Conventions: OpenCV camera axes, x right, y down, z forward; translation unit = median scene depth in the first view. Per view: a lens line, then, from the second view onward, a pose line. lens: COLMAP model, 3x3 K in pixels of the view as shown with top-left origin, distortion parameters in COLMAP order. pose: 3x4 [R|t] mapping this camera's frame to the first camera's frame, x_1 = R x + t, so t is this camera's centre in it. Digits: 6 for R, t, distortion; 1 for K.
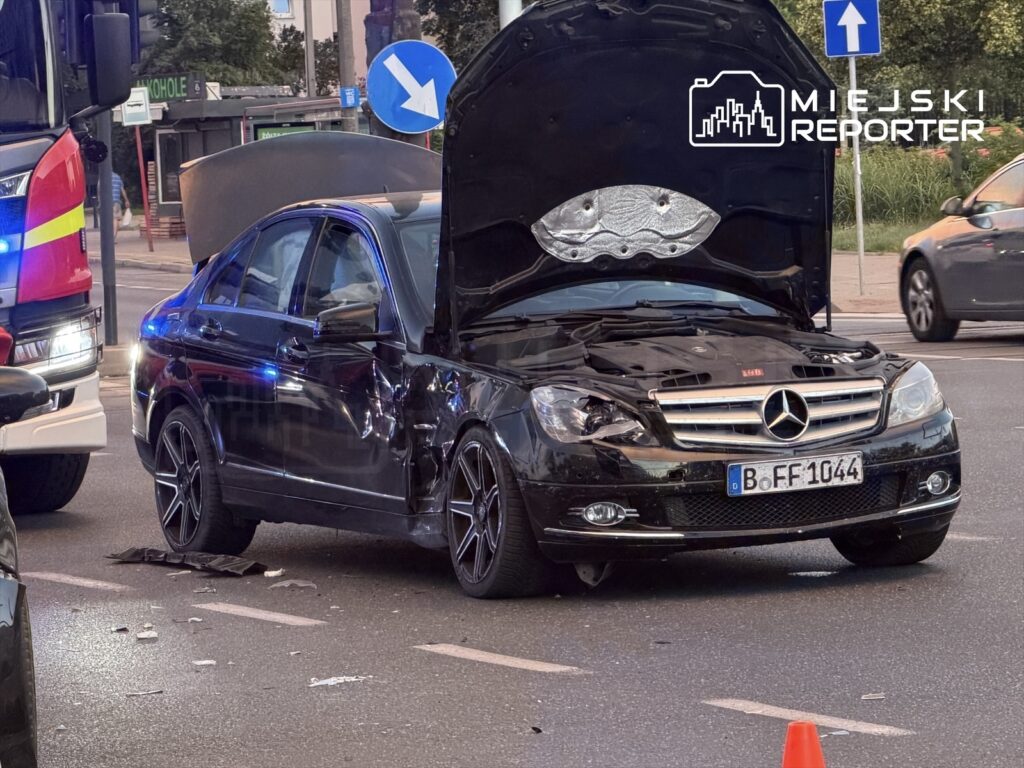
lens RADIAL K [[4978.8, 0, 517.8], [0, 4978.8, 382.0], [0, 0, 1]] dist [0.223250, 0.000000]
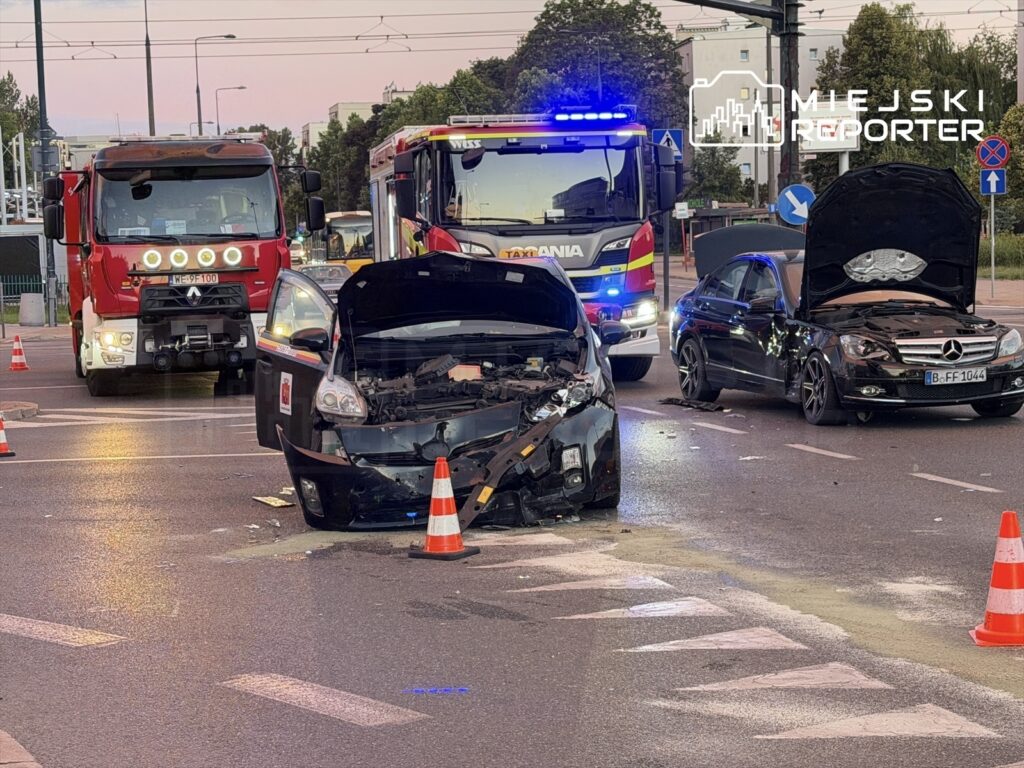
lens RADIAL K [[2072.9, 0, 505.3], [0, 2072.9, 407.5], [0, 0, 1]] dist [0.129742, 0.000000]
pose [[0.986770, 0.035789, -0.158127, 0.002946], [-0.029519, 0.998689, 0.041826, -0.001190], [0.159417, -0.036605, 0.986533, 0.013674]]
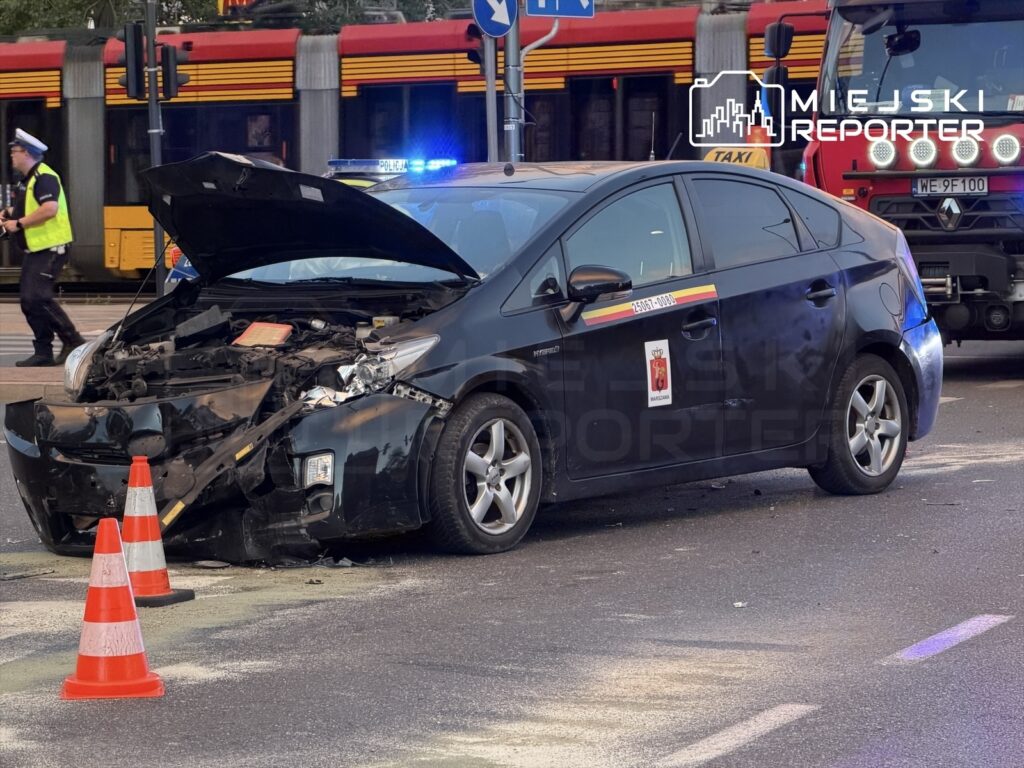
lens RADIAL K [[3763.6, 0, 512.5], [0, 3763.6, 386.3], [0, 0, 1]] dist [0.303344, 0.000000]
pose [[0.687713, 0.079397, -0.721628, 0.504931], [-0.048588, 0.996807, 0.063369, -0.026903], [0.724355, -0.008517, 0.689374, 0.148012]]
